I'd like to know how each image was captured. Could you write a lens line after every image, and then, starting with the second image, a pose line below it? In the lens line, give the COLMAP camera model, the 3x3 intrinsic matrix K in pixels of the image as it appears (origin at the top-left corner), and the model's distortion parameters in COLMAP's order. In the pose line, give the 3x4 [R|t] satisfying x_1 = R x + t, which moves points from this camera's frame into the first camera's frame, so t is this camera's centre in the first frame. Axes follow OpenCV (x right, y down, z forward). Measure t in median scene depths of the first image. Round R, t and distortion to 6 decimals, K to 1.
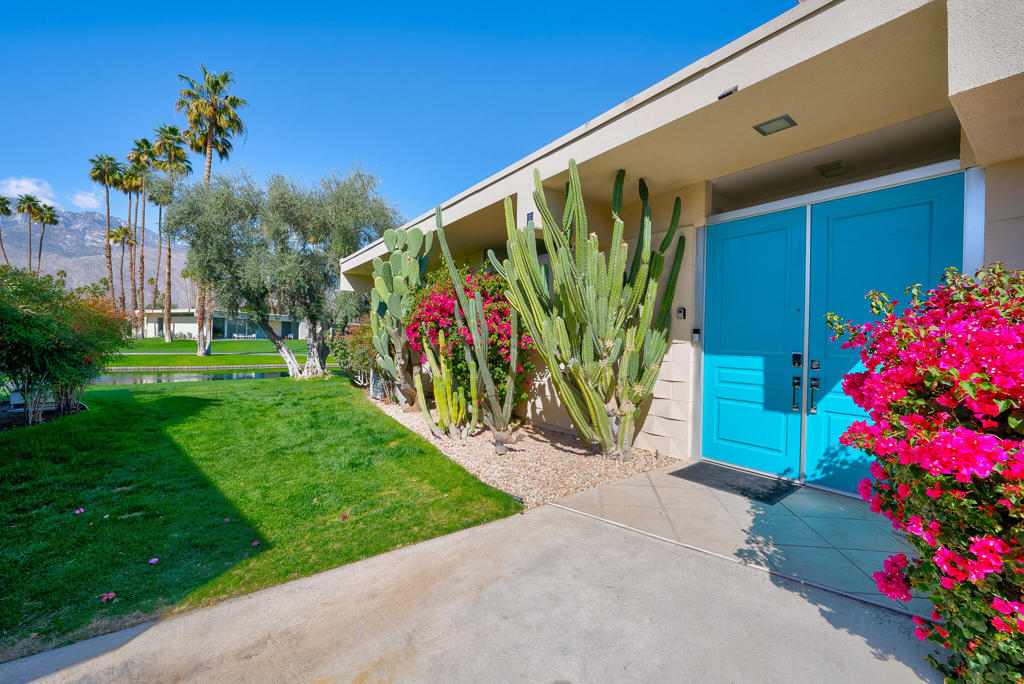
lens RADIAL K [[395.4, 0, 513.1], [0, 395.4, 341.8], [0, 0, 1]] dist [0.000136, 0.000004]
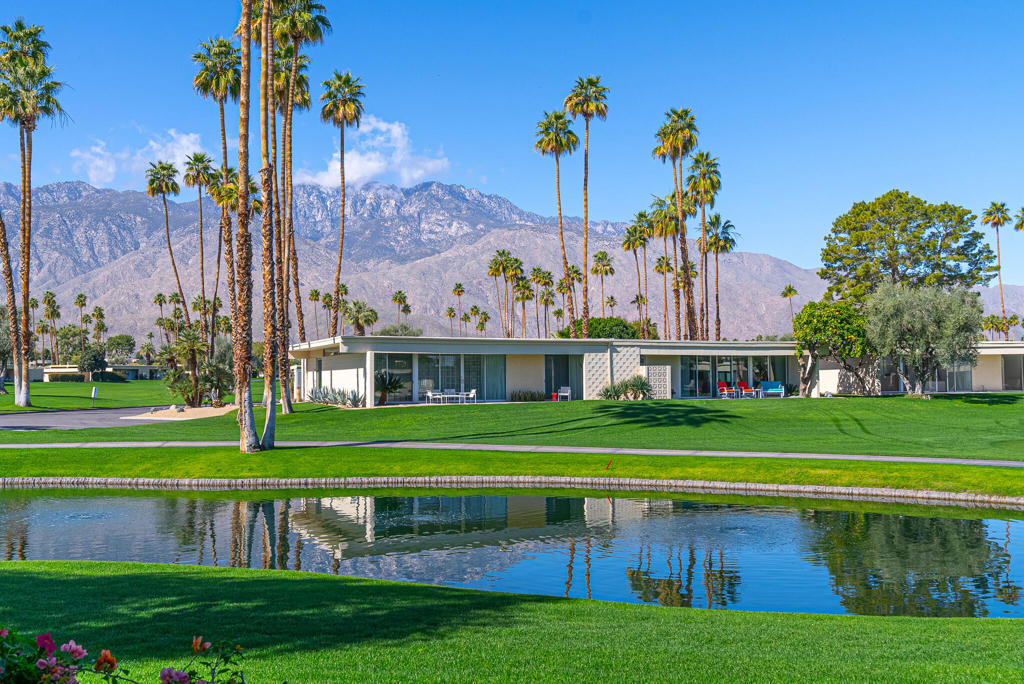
lens RADIAL K [[1003.0, 0, 512.7], [0, 1003.0, 341.1], [0, 0, 1]] dist [0.004406, 0.000000]
pose [[0.742615, -0.057231, -0.667269, 0.065420], [0.020851, 0.997835, -0.062378, -0.004928], [0.669394, 0.032410, 0.742201, 0.298824]]
